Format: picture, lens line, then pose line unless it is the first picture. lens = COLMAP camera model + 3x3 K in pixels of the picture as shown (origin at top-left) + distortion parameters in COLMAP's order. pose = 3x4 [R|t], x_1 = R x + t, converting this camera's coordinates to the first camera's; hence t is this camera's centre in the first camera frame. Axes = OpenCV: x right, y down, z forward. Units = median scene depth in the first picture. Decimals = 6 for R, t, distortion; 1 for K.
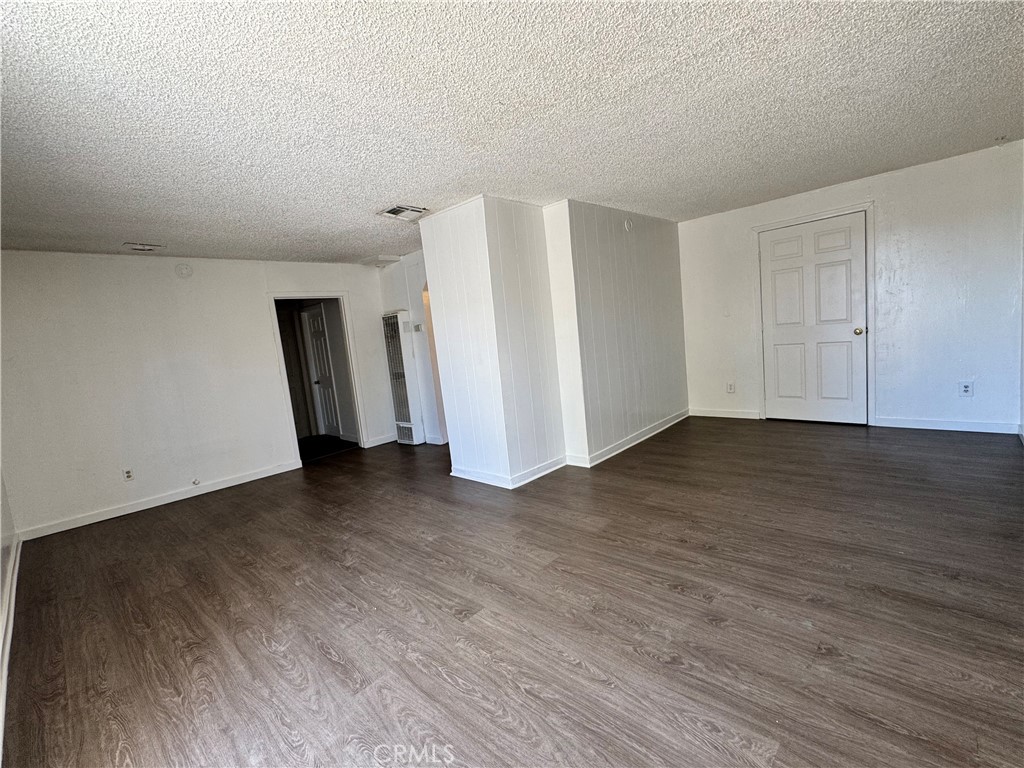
lens RADIAL K [[469.3, 0, 512.0], [0, 469.3, 384.0], [0, 0, 1]] dist [0.003209, -0.000515]
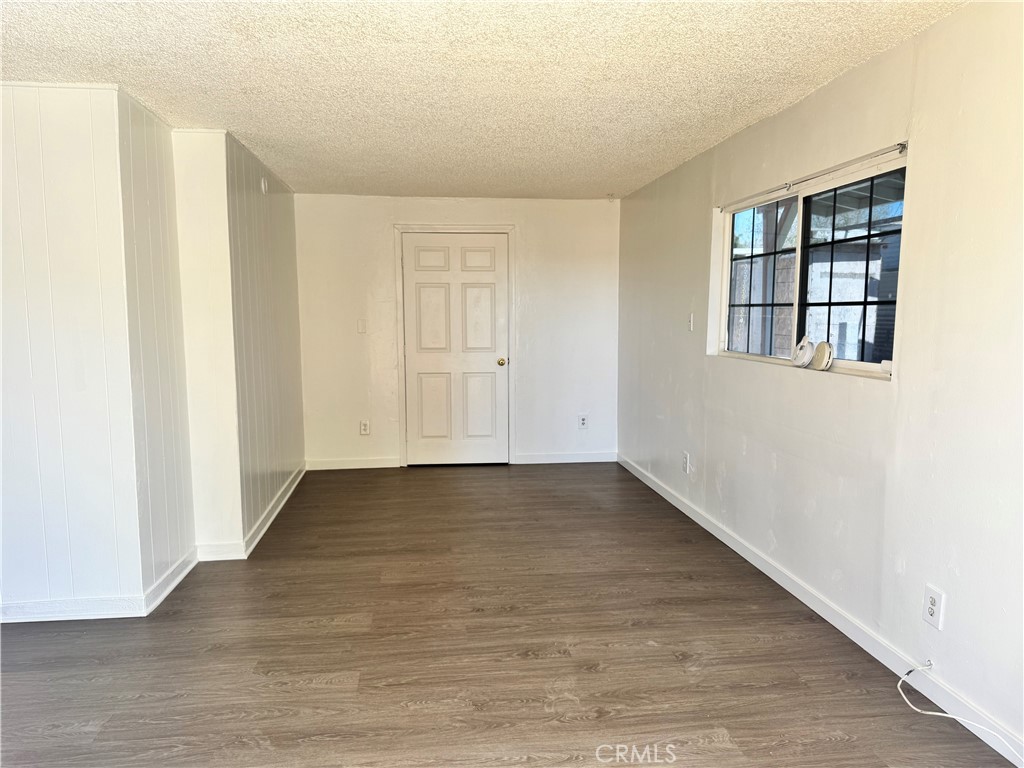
lens RADIAL K [[779.9, 0, 479.2], [0, 779.9, 389.3], [0, 0, 1]] dist [0.128933, -0.264171]
pose [[0.617858, 0.017265, 0.786100, -0.720742], [0.027433, 0.998677, -0.043496, 0.010485], [-0.785811, 0.048439, 0.616567, 0.138556]]
